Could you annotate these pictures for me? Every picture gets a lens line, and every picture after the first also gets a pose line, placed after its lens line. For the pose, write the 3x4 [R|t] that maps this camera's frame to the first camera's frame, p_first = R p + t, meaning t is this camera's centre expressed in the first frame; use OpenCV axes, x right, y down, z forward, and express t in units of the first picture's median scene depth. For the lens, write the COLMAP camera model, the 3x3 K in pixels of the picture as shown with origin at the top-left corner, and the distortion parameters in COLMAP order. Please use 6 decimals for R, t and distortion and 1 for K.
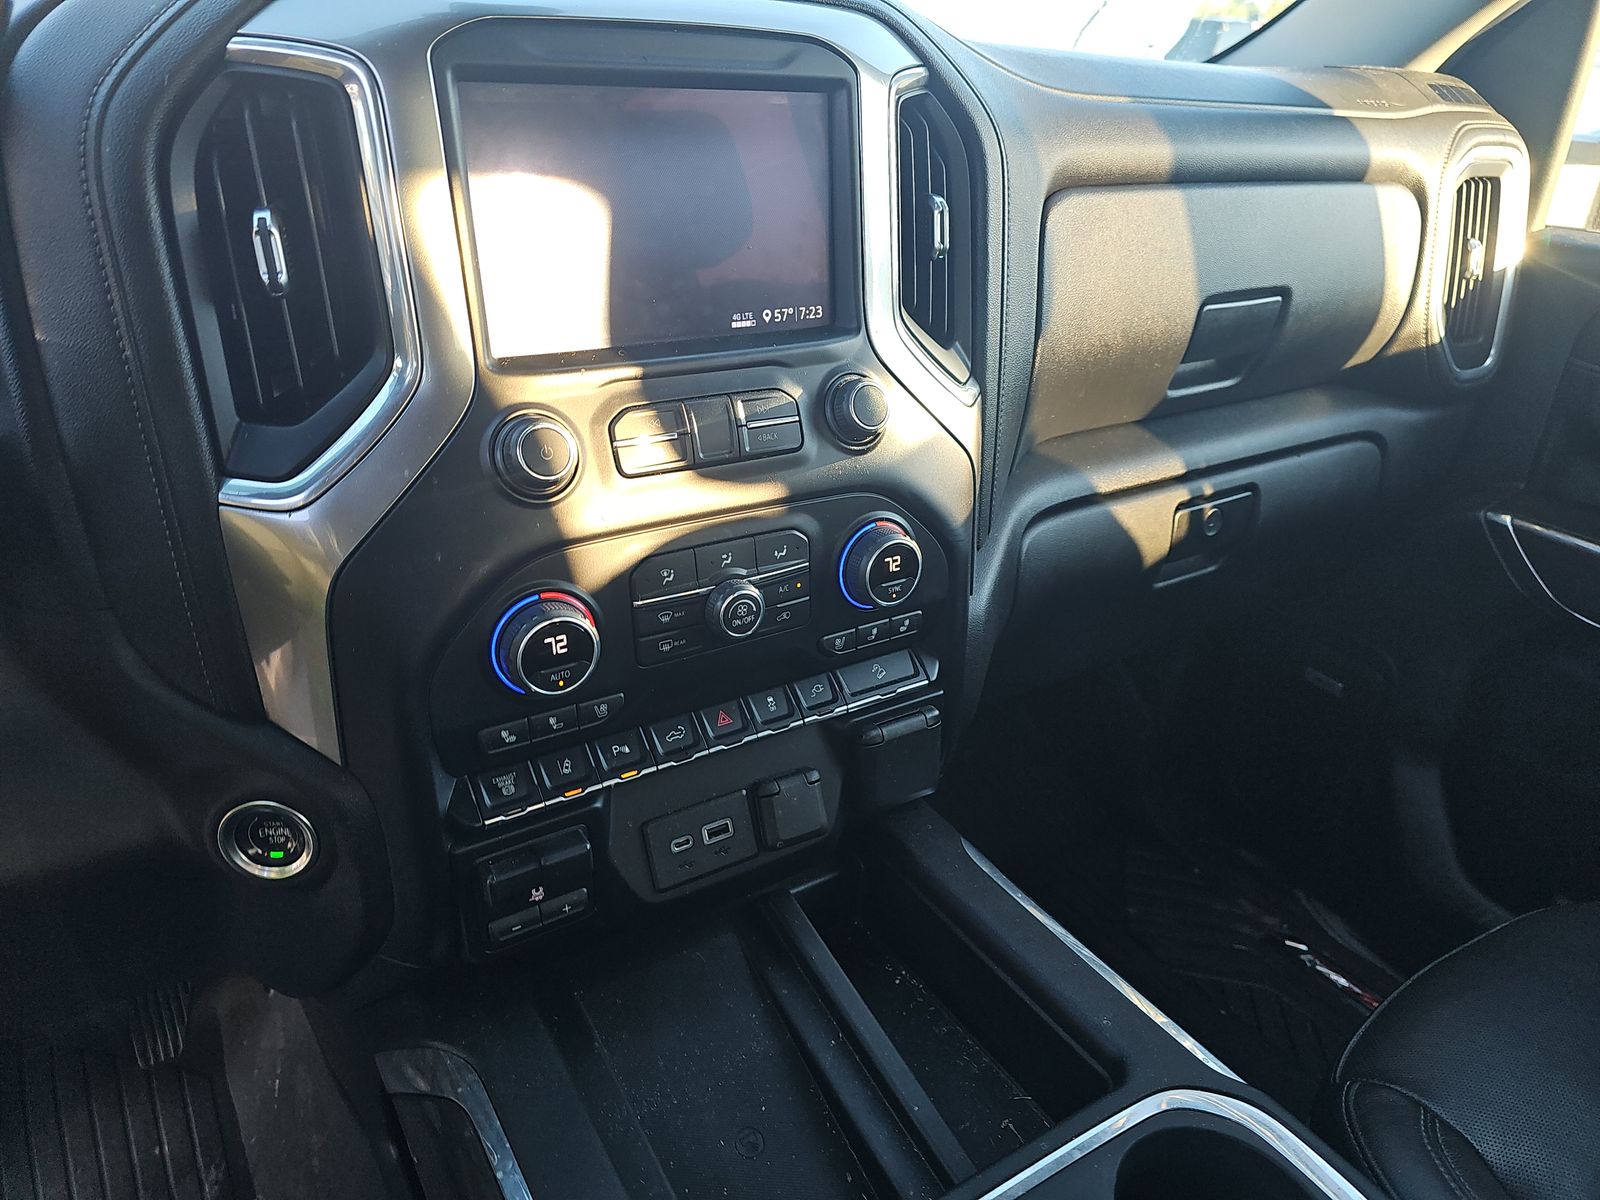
lens RADIAL K [[1071.6, 0, 804.9], [0, 1071.6, 591.9], [0, 0, 1]] dist [0.076321, -0.064758]
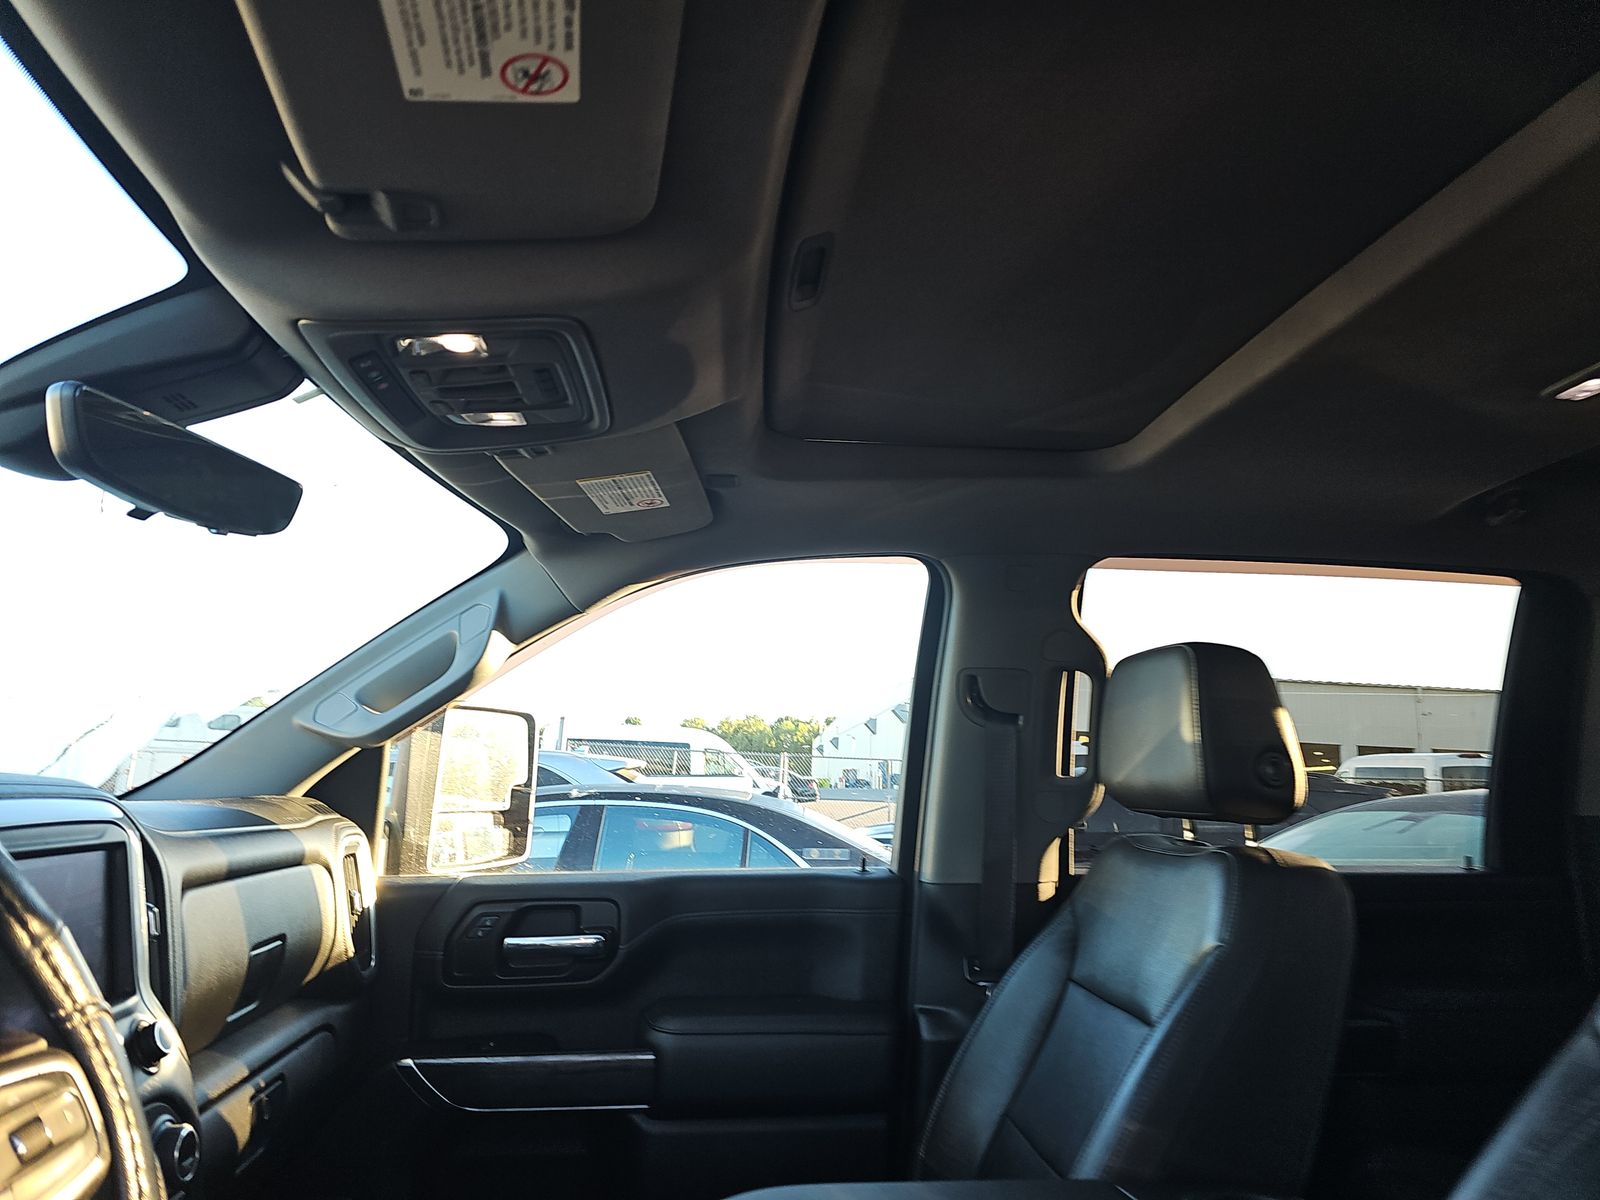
lens RADIAL K [[1071.6, 0, 804.9], [0, 1071.6, 591.9], [0, 0, 1]] dist [0.076321, -0.064758]
pose [[0.467247, 0.109334, 0.877340, -0.681179], [0.397660, 0.860297, -0.318992, 0.100093], [-0.789650, 0.497931, 0.358494, -0.417181]]
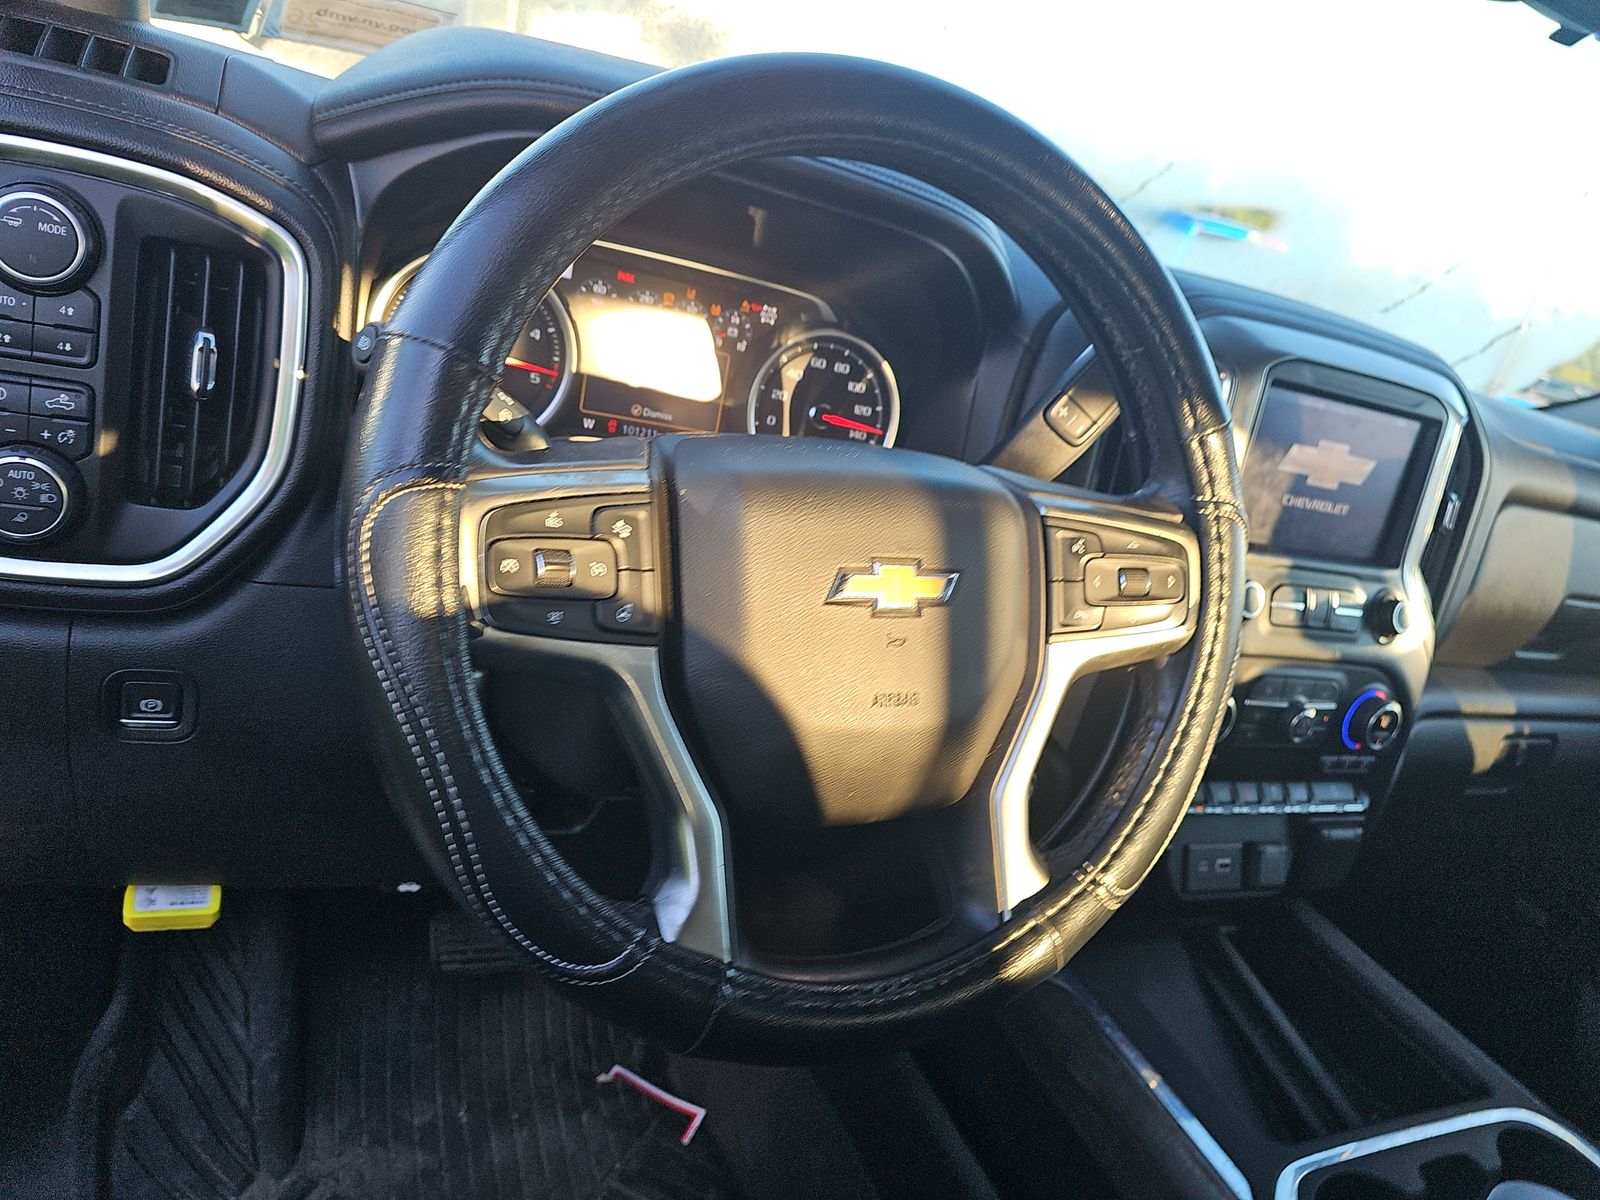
lens RADIAL K [[1071.6, 0, 804.9], [0, 1071.6, 591.9], [0, 0, 1]] dist [0.076321, -0.064758]
pose [[0.964290, 0.257815, -0.060627, -0.493494], [-0.263075, 0.958842, -0.106837, 0.133030], [0.030588, 0.118971, 0.992426, -0.416758]]
